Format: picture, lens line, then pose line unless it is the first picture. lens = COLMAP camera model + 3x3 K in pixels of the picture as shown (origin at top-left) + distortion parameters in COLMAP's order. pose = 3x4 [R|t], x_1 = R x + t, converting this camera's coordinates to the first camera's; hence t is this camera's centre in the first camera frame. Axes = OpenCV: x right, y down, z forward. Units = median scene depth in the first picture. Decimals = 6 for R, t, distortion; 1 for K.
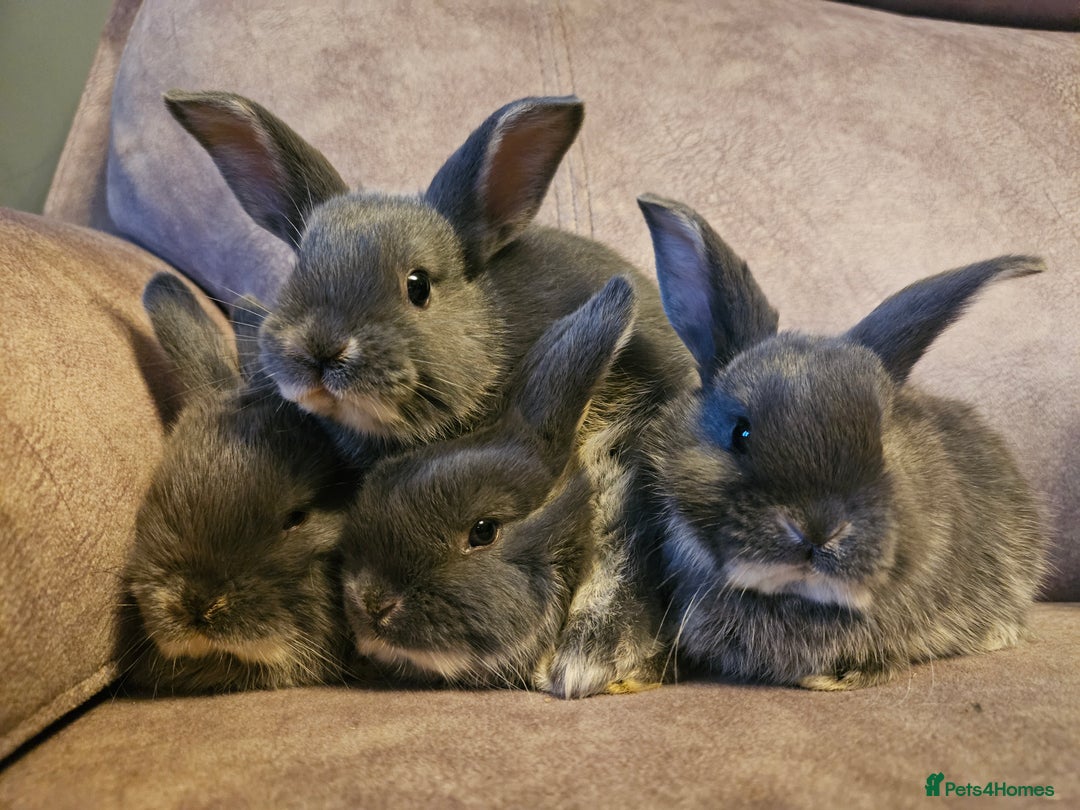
lens RADIAL K [[773.8, 0, 541.3], [0, 773.8, 404.6], [0, 0, 1]] dist [-0.027275, -0.008097]
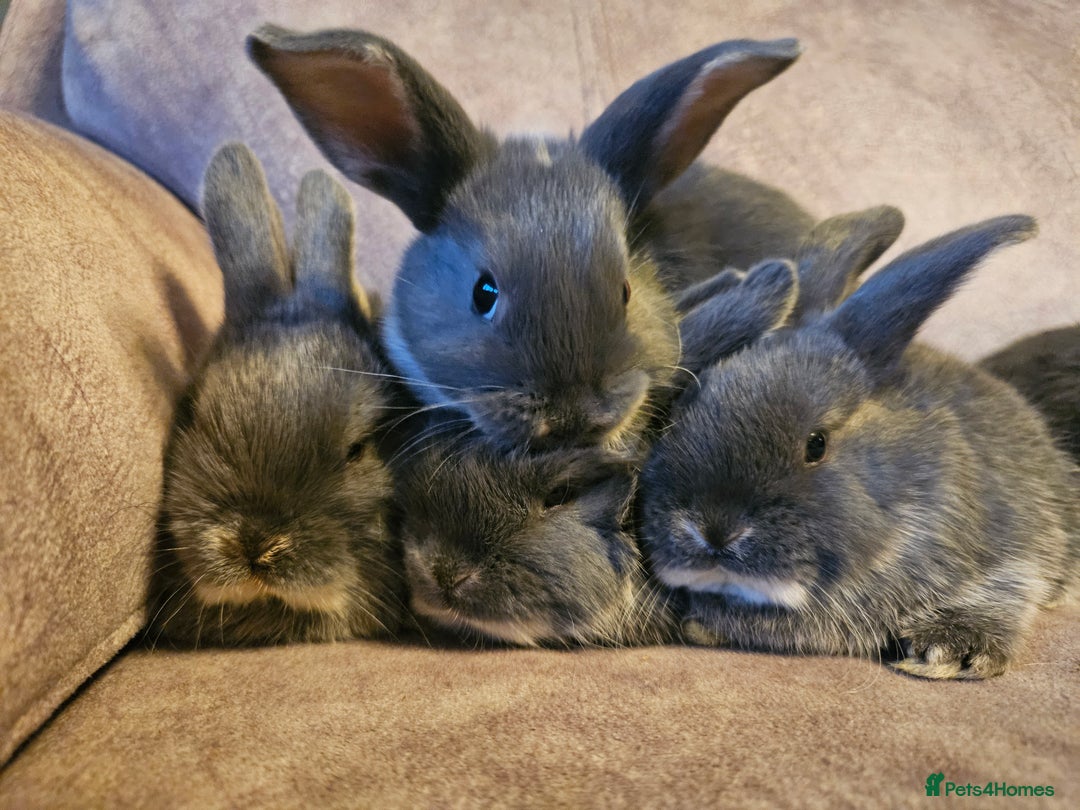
lens RADIAL K [[778.7, 0, 540.0], [0, 778.7, 402.2], [0, 0, 1]] dist [-0.002180, -0.039174]
pose [[0.994689, 0.031146, 0.098105, -0.217499], [-0.036832, 0.997712, 0.056686, 0.035335], [-0.096115, -0.059998, 0.993560, 0.100299]]
